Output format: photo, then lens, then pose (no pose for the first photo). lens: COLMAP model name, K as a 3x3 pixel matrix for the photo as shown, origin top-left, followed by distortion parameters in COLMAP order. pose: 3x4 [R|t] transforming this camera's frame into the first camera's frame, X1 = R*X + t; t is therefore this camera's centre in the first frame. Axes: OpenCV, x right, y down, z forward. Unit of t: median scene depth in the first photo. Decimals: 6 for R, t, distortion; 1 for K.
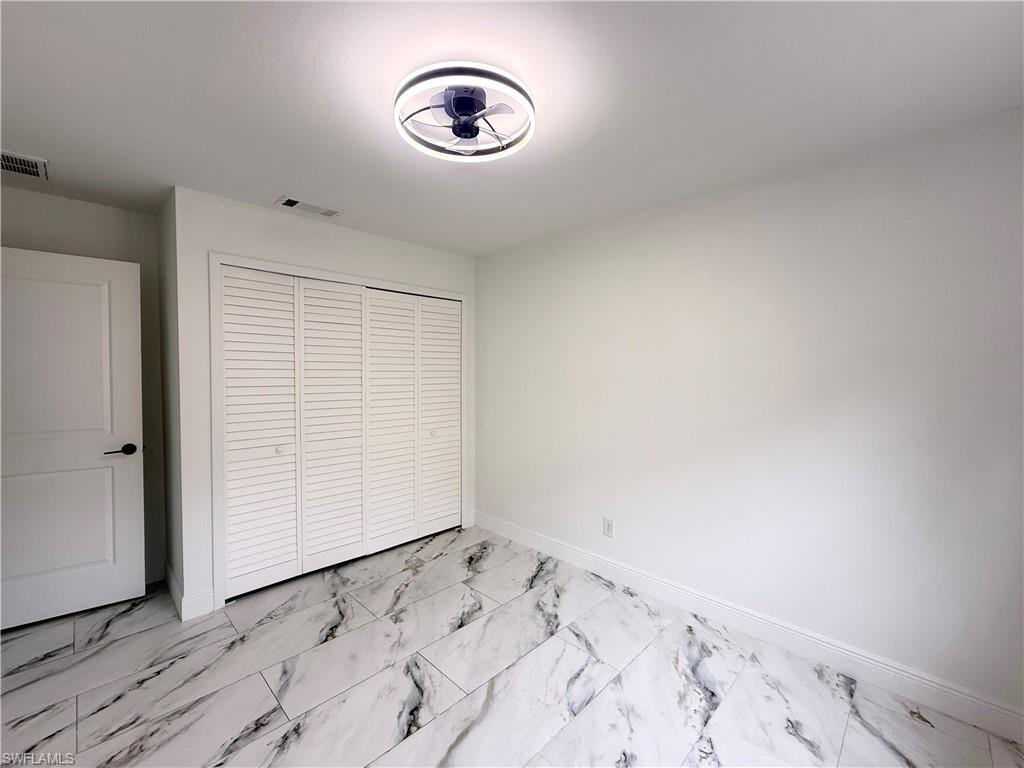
lens RADIAL K [[423.6, 0, 512.8], [0, 423.6, 384.9], [0, 0, 1]] dist [-0.000581, 0.000108]
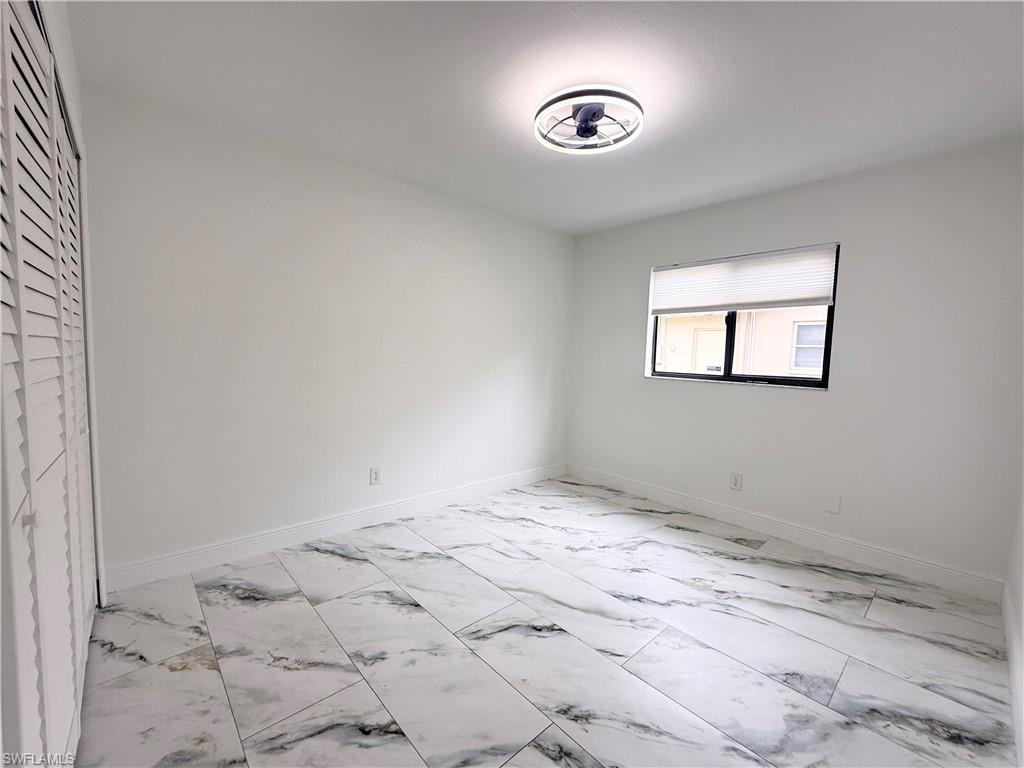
lens RADIAL K [[423.6, 0, 512.8], [0, 423.6, 384.9], [0, 0, 1]] dist [-0.000581, 0.000108]
pose [[0.054373, -0.078194, 0.995454, -1.034954], [0.004003, 0.996938, 0.078092, 0.046501], [-0.998513, -0.000261, 0.054520, 0.814339]]
